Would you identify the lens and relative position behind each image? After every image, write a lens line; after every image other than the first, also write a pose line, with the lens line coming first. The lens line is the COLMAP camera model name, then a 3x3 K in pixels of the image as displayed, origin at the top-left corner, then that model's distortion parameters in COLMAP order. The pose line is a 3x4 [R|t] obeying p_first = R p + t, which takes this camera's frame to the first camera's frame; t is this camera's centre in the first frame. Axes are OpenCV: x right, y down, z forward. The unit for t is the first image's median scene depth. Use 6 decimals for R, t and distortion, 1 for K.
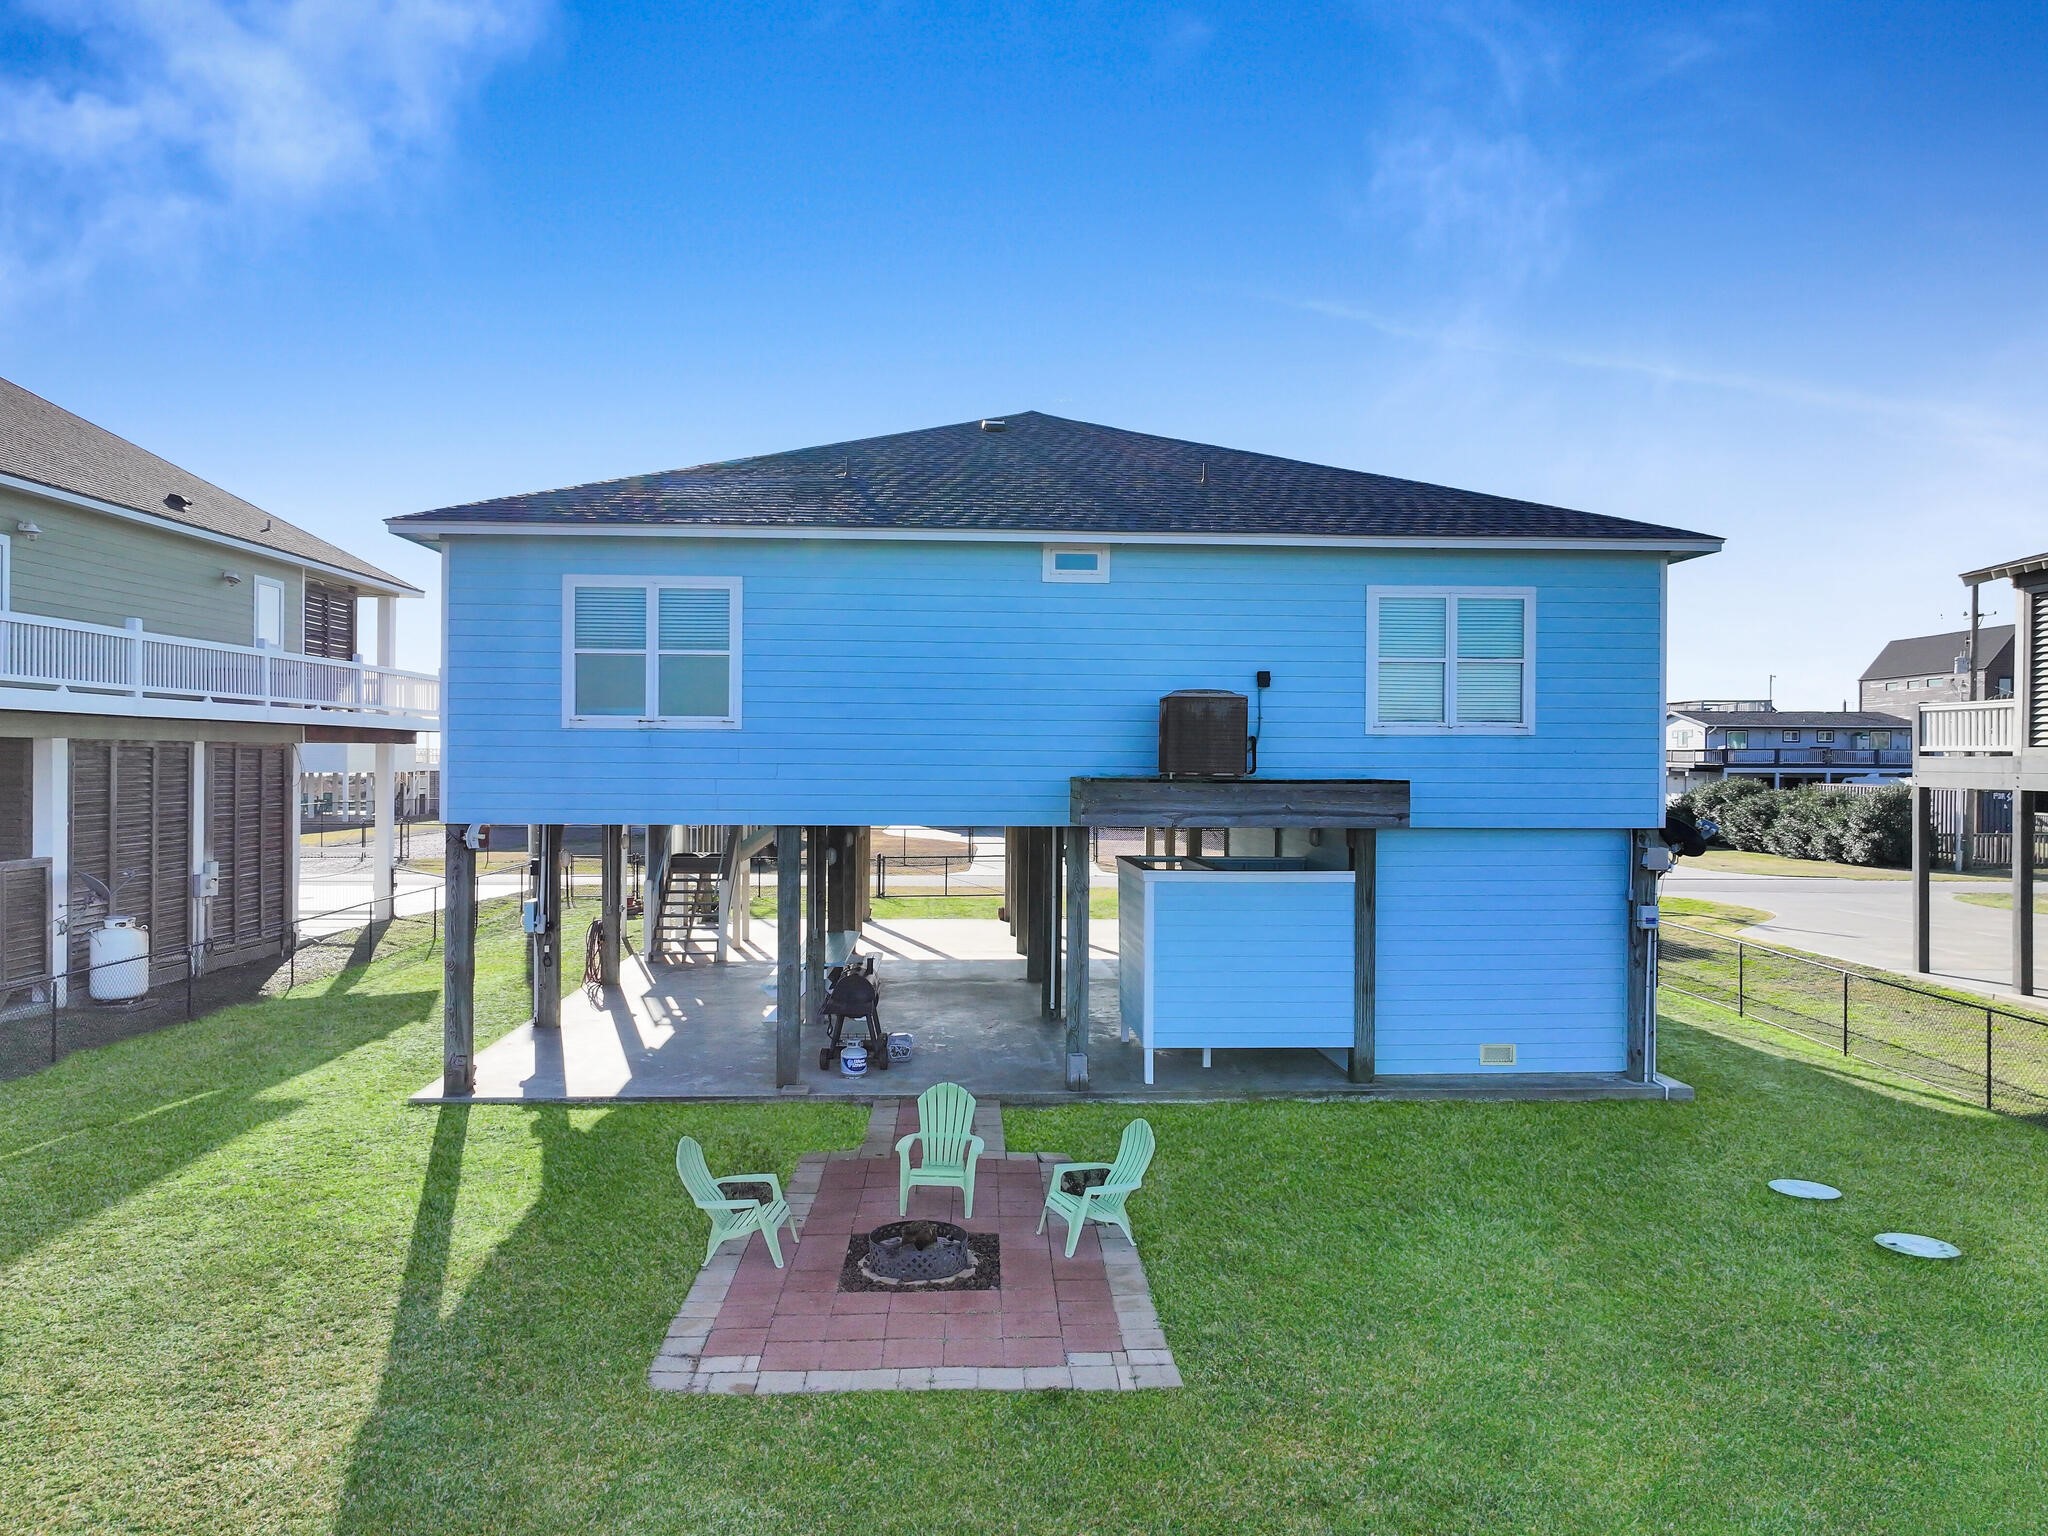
lens RADIAL K [[1459.4, 0, 1029.0], [0, 1459.4, 768.1], [0, 0, 1]] dist [0.008912, 0.002766]
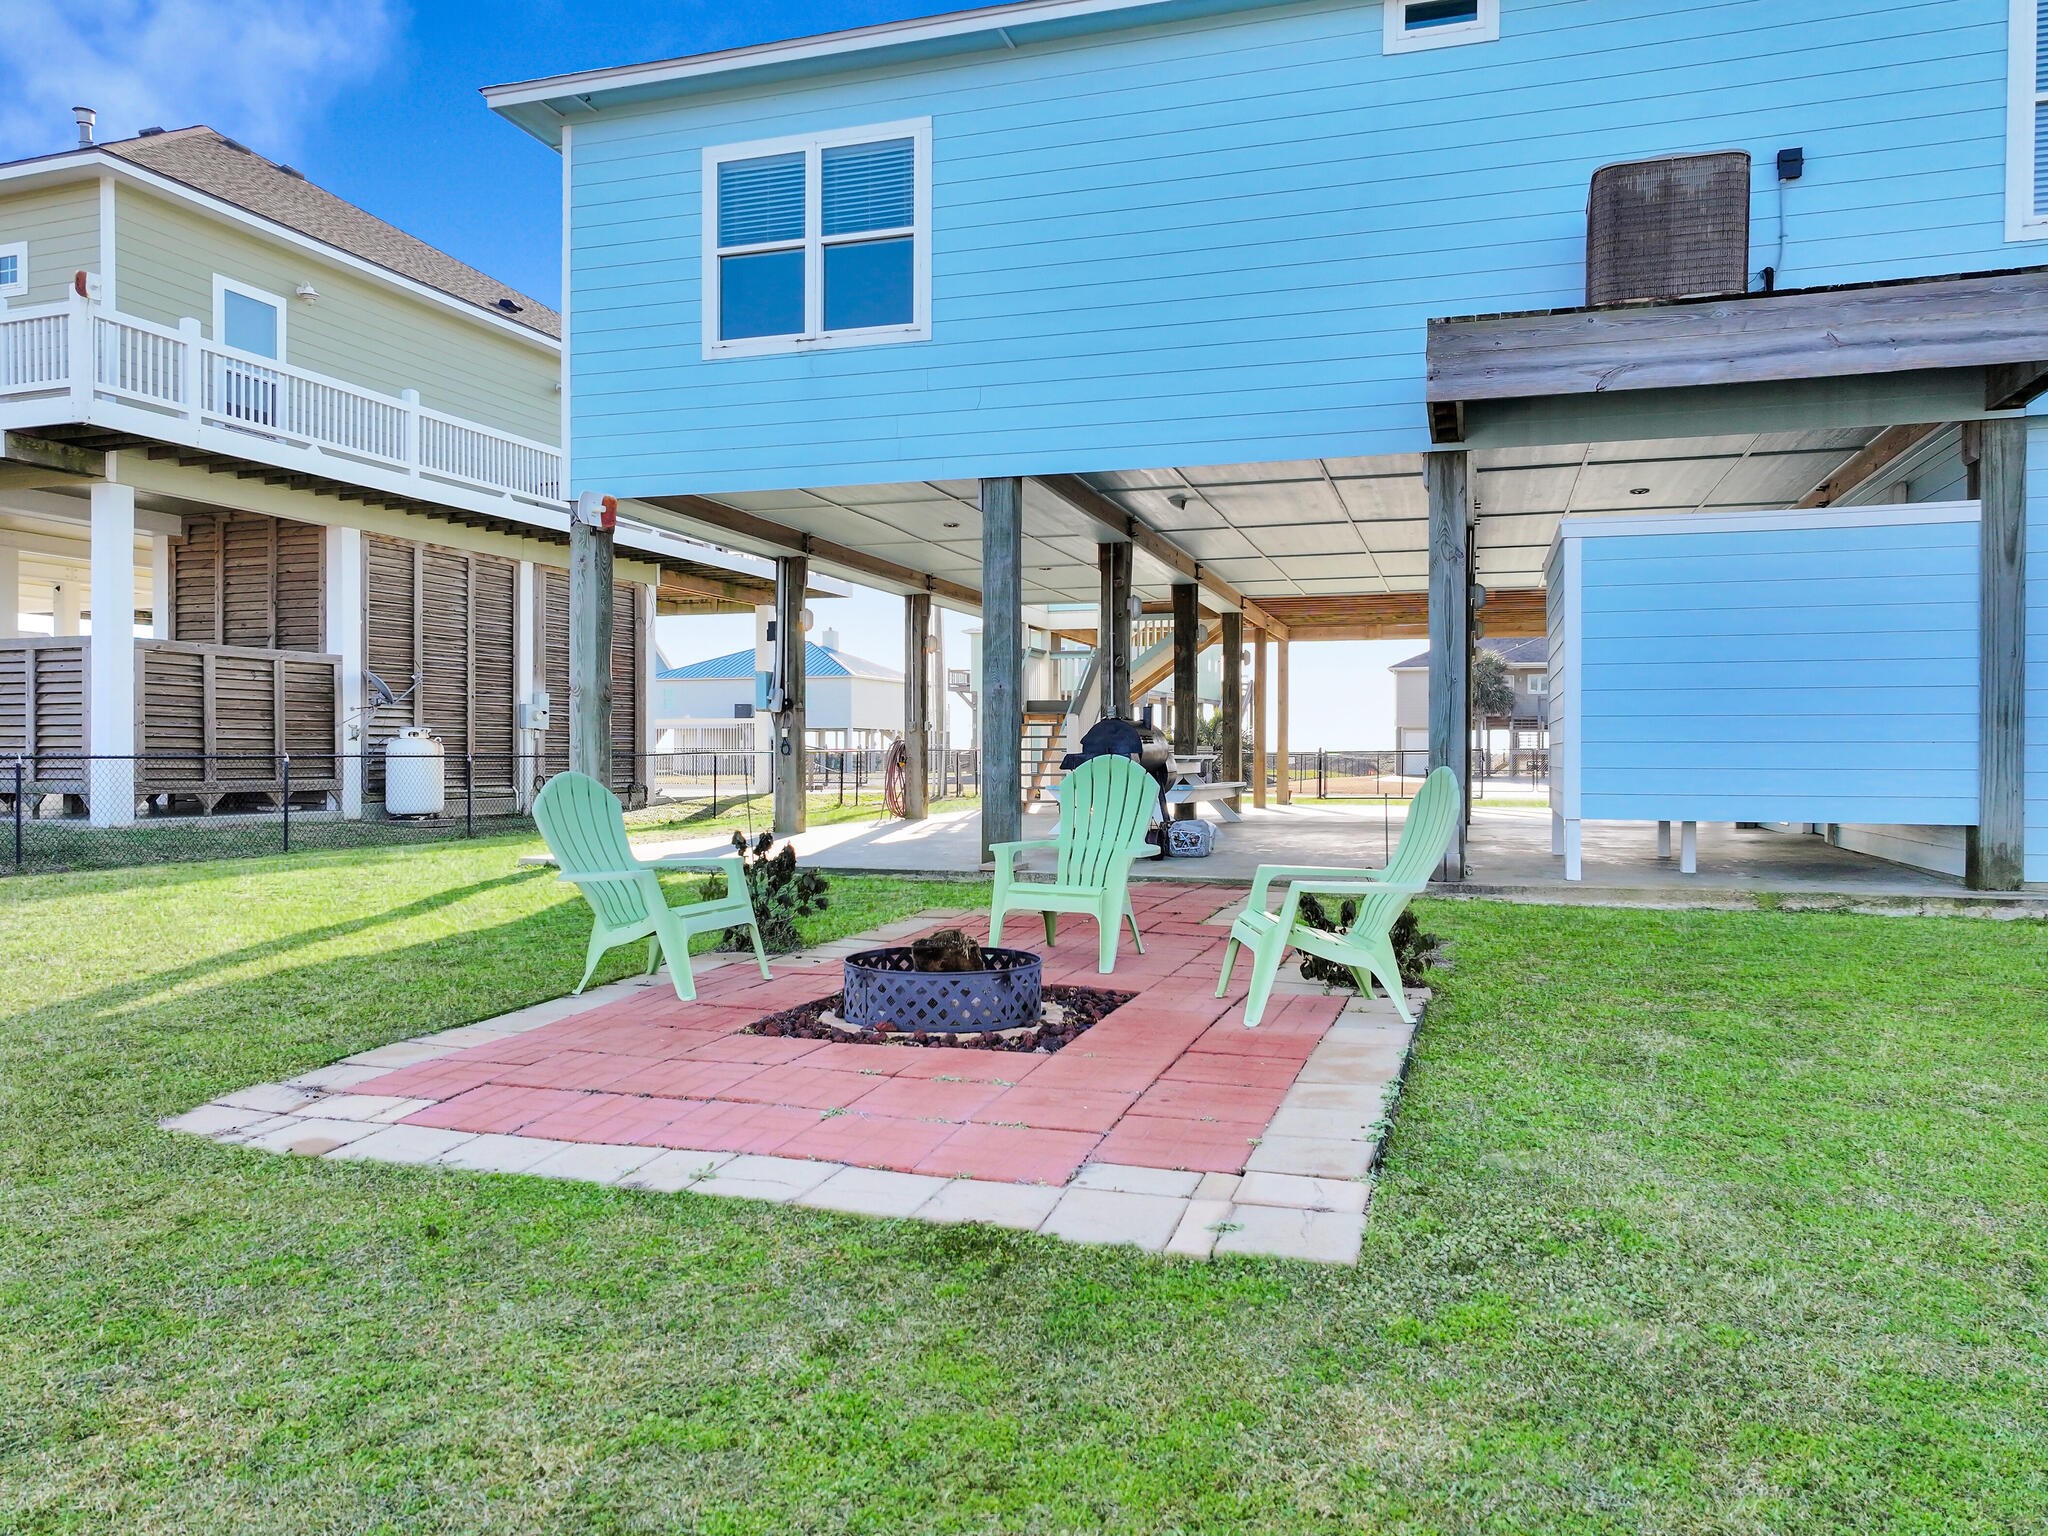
lens RADIAL K [[1459.4, 0, 1021.2], [0, 1459.4, 763.1], [0, 0, 1]] dist [0.008912, 0.002766]
pose [[0.935605, -0.002003, -0.353044, 0.081032], [0.000846, 0.999994, -0.003433, 0.168305], [0.353049, 0.002913, 0.935600, 0.360807]]
